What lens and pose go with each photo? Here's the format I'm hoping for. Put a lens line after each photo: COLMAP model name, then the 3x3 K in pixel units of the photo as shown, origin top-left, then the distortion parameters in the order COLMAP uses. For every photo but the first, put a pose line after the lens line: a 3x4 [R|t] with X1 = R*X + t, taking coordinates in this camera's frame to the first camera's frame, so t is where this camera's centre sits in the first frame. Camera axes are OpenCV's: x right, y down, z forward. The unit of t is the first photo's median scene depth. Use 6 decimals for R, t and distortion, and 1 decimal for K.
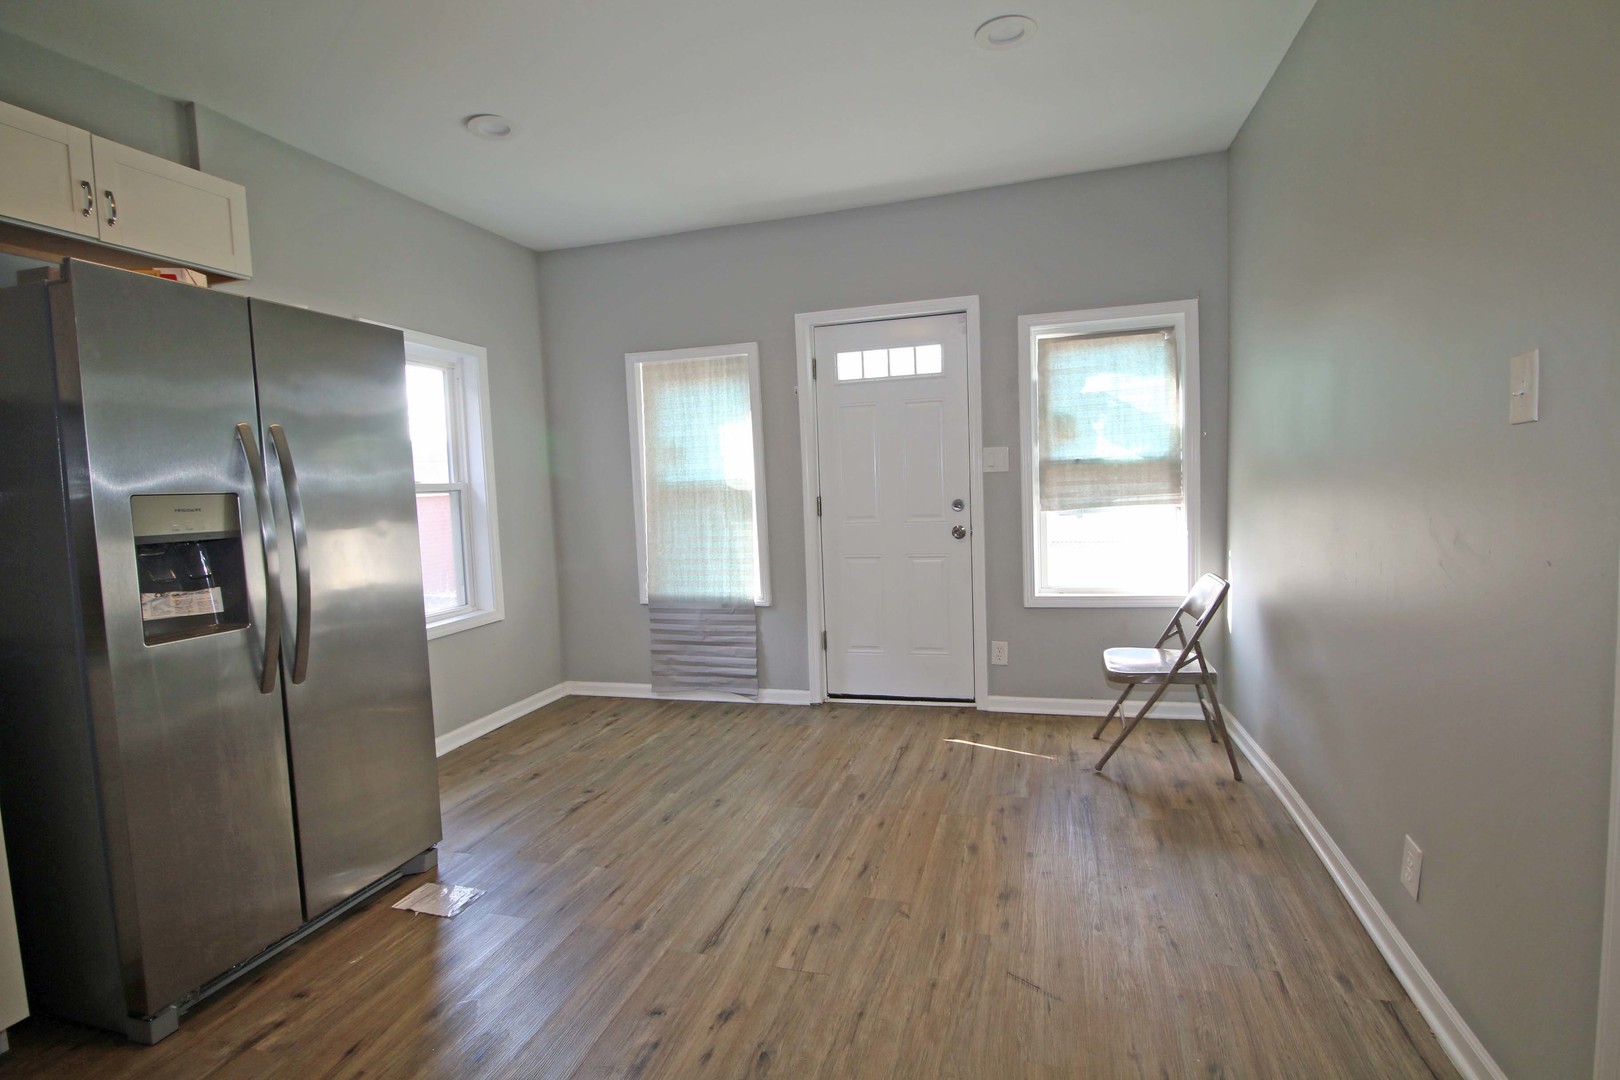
lens RADIAL K [[782.1, 0, 810.0], [0, 782.1, 540.0], [0, 0, 1]] dist [-0.004228, -0.001572]
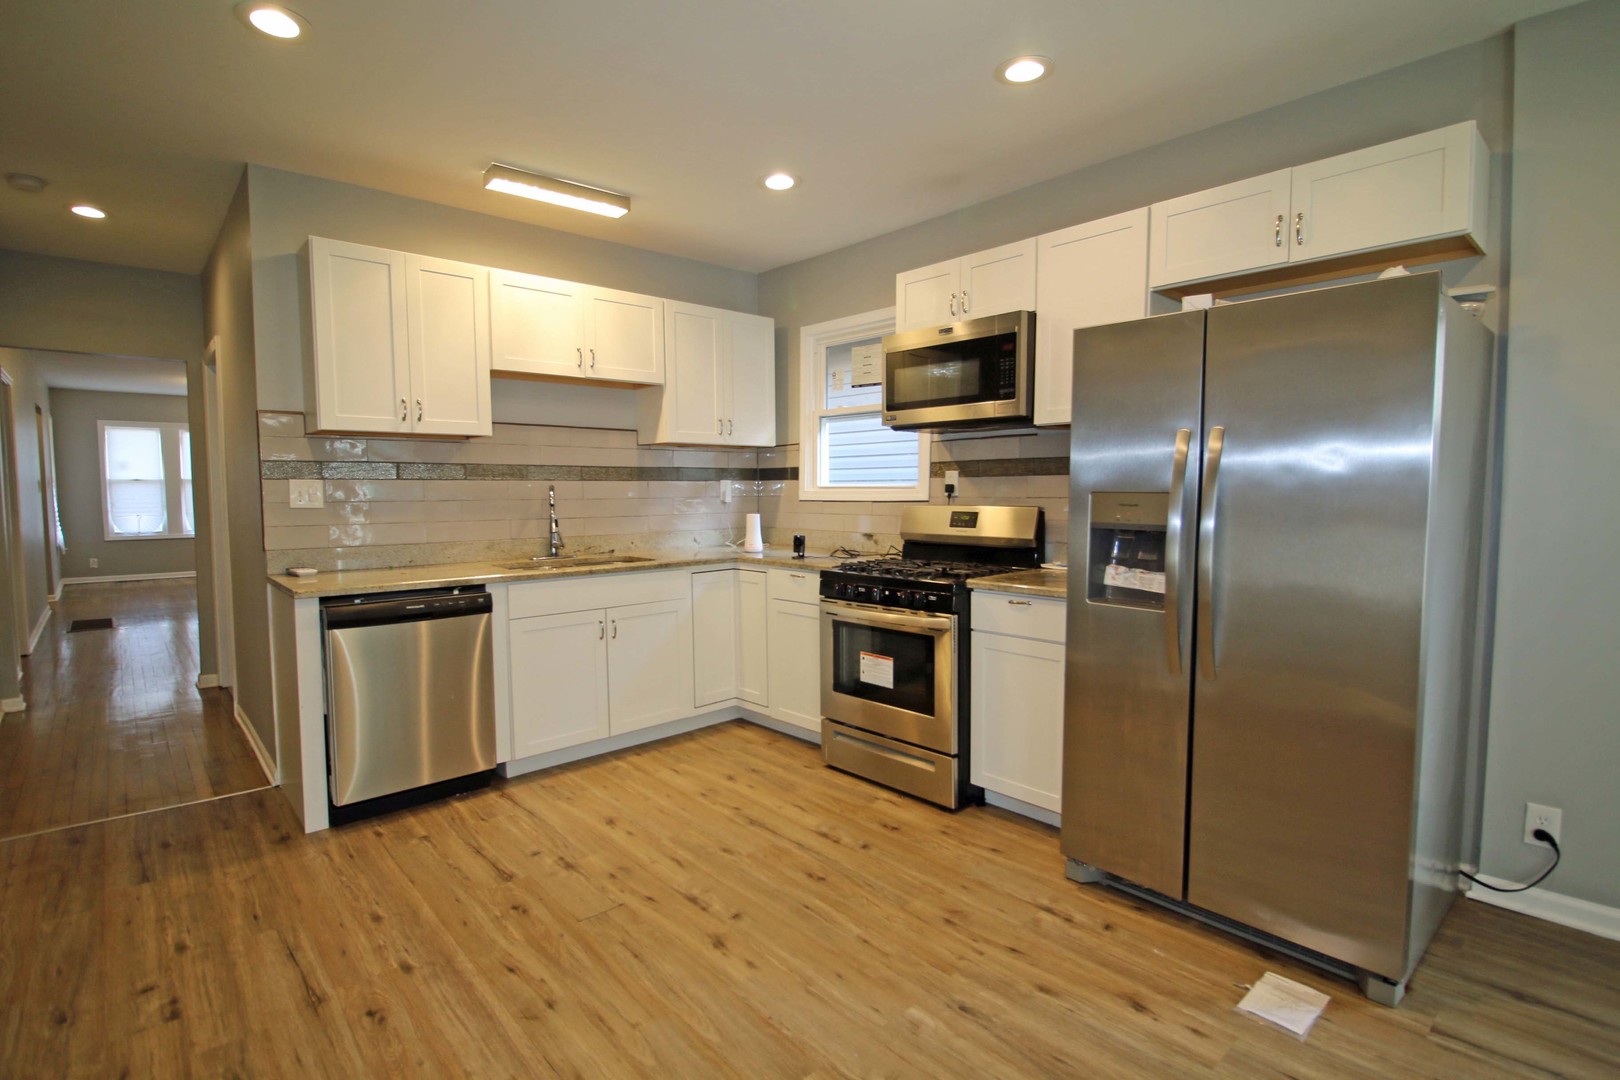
lens RADIAL K [[782.1, 0, 810.0], [0, 782.1, 540.0], [0, 0, 1]] dist [-0.004228, -0.001572]
pose [[-0.515859, 0.103034, -0.850455, 0.490271], [-0.036135, 0.989240, 0.141766, -0.130960], [0.855911, 0.103862, -0.506586, 1.120395]]
